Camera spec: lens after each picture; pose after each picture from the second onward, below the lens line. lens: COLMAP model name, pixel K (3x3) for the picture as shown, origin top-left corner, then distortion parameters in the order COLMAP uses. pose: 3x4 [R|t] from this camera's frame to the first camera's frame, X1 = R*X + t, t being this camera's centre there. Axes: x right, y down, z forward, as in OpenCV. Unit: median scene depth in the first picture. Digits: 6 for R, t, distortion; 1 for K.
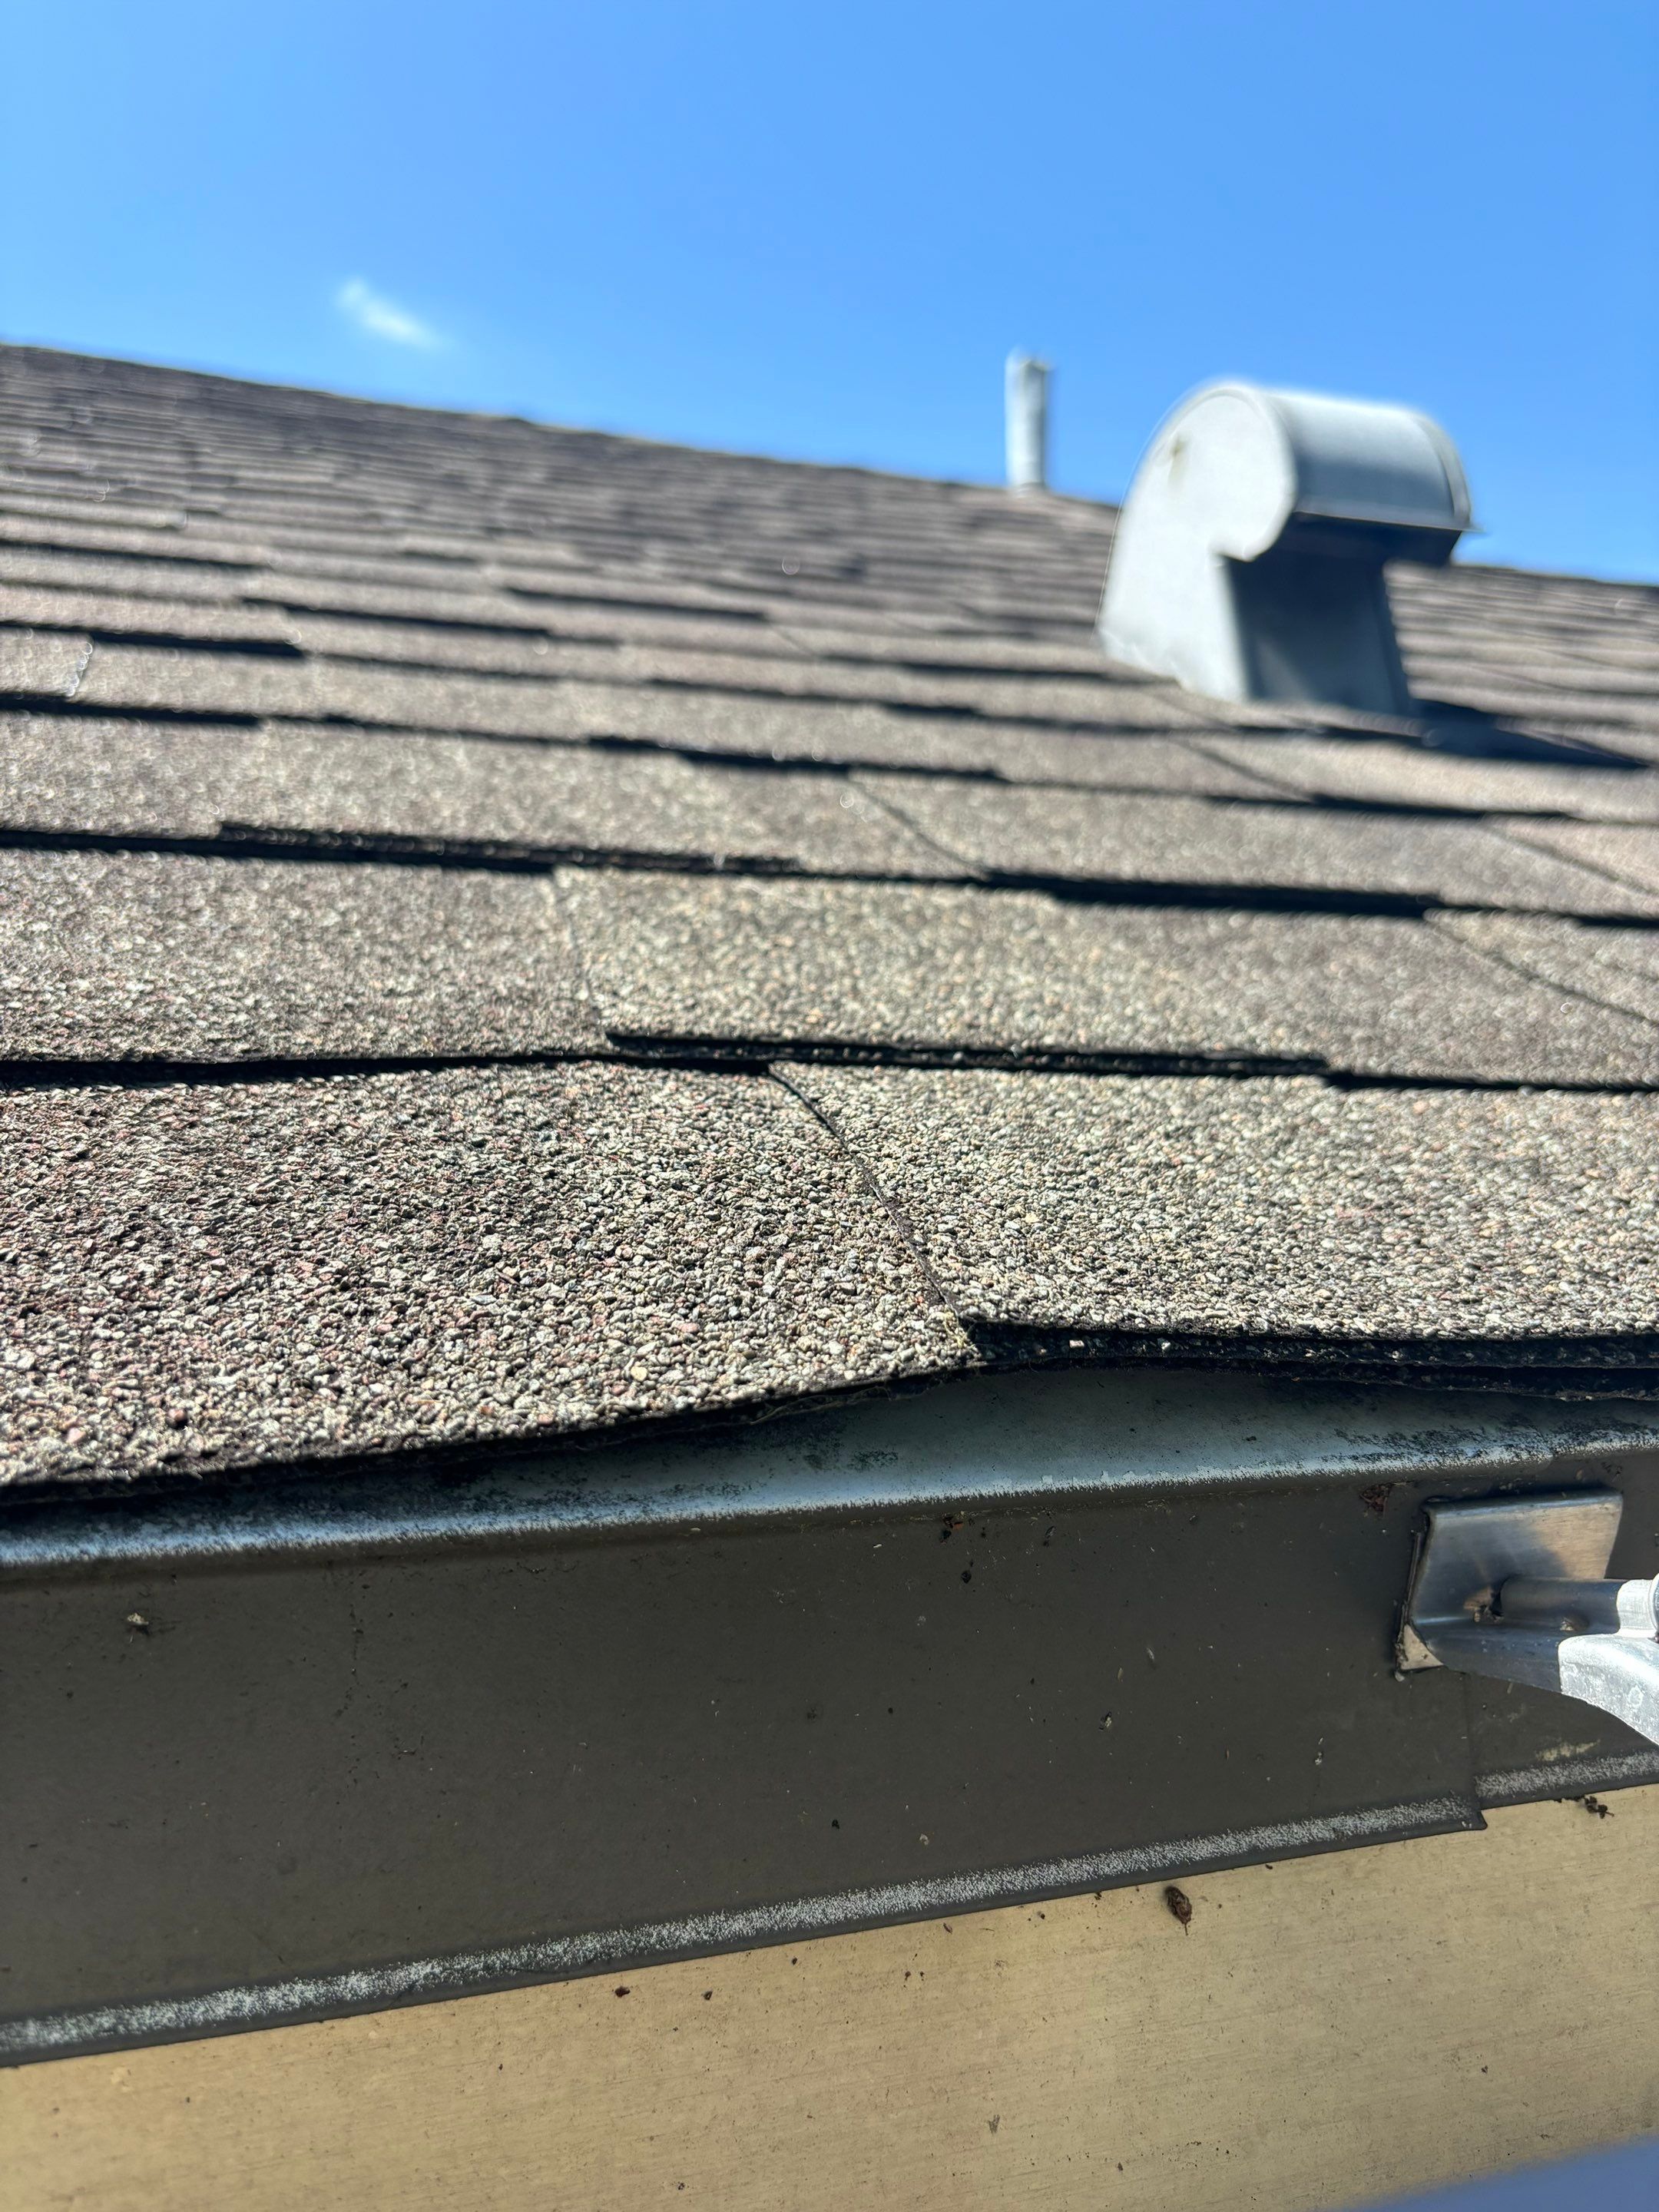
lens RADIAL K [[1752.8, 0, 824.4], [0, 1752.8, 1105.9], [0, 0, 1]] dist [0.002251, -0.022610]
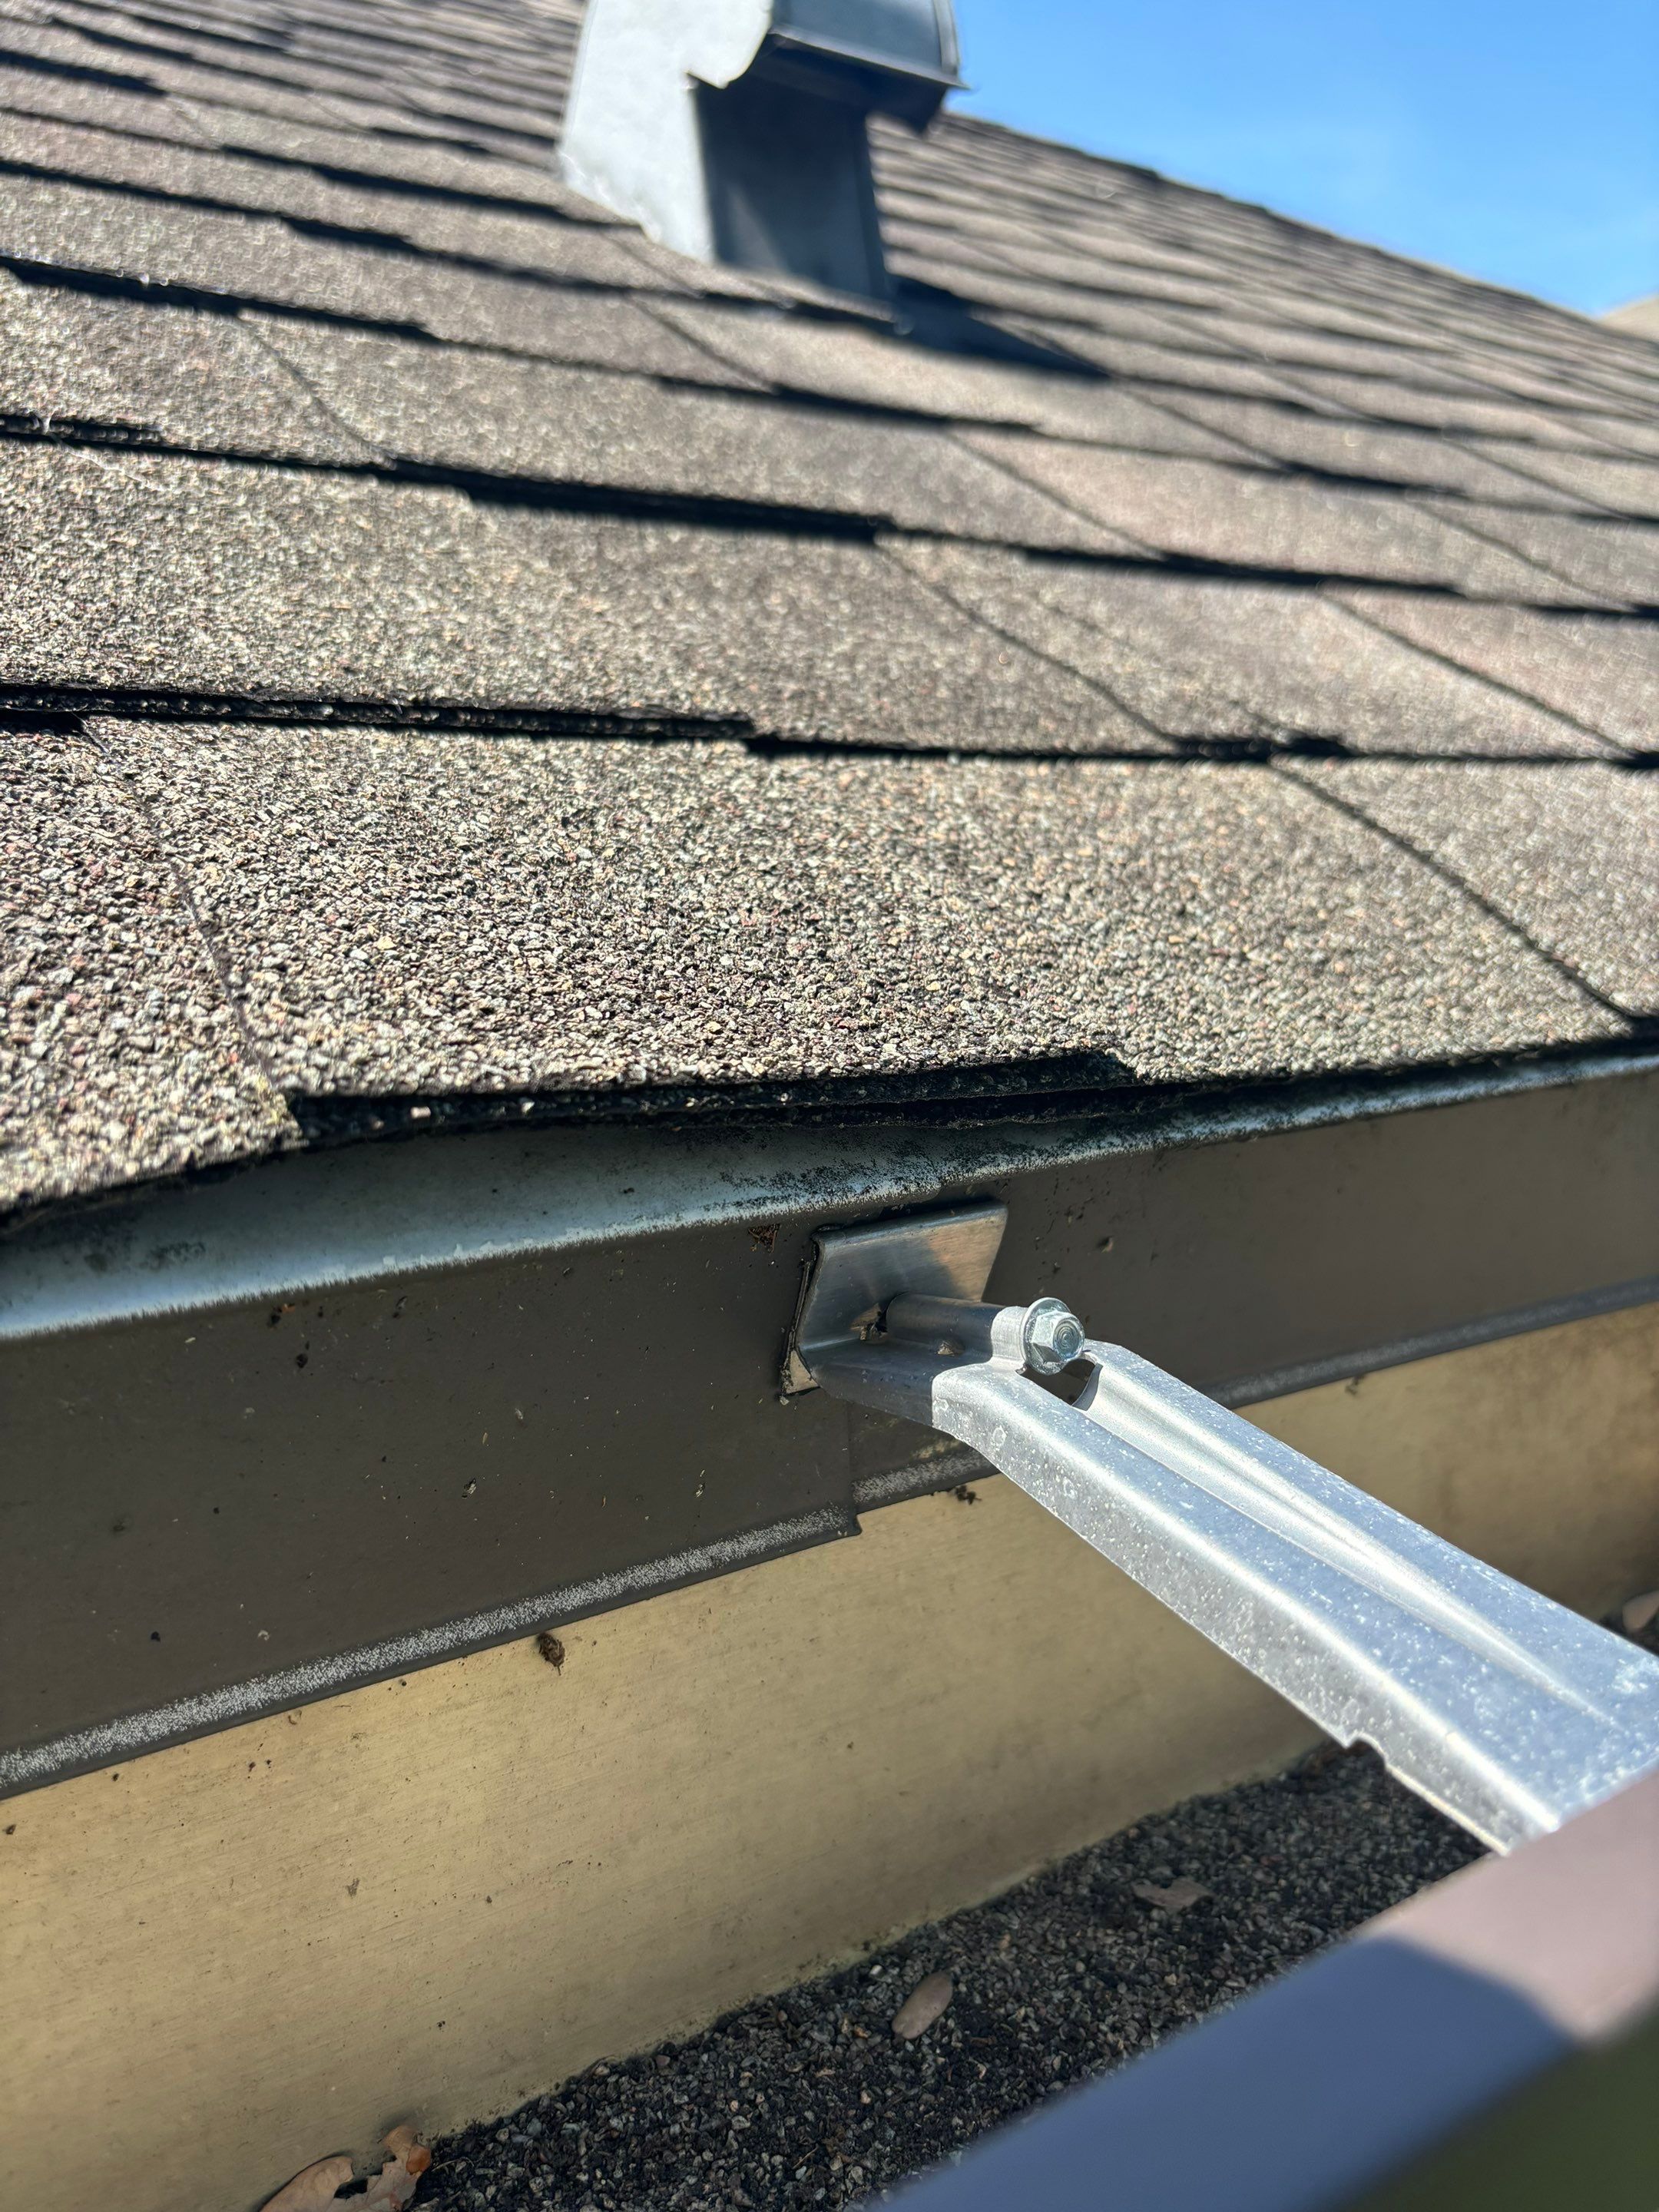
lens RADIAL K [[1752.8, 0, 824.6], [0, 1752.8, 1101.2], [0, 0, 1]] dist [0.002251, -0.022610]
pose [[0.957357, -0.026872, 0.287654, 0.071260], [-0.042452, 0.971773, 0.232068, -0.064611], [-0.285770, -0.234384, 0.929193, 0.118645]]
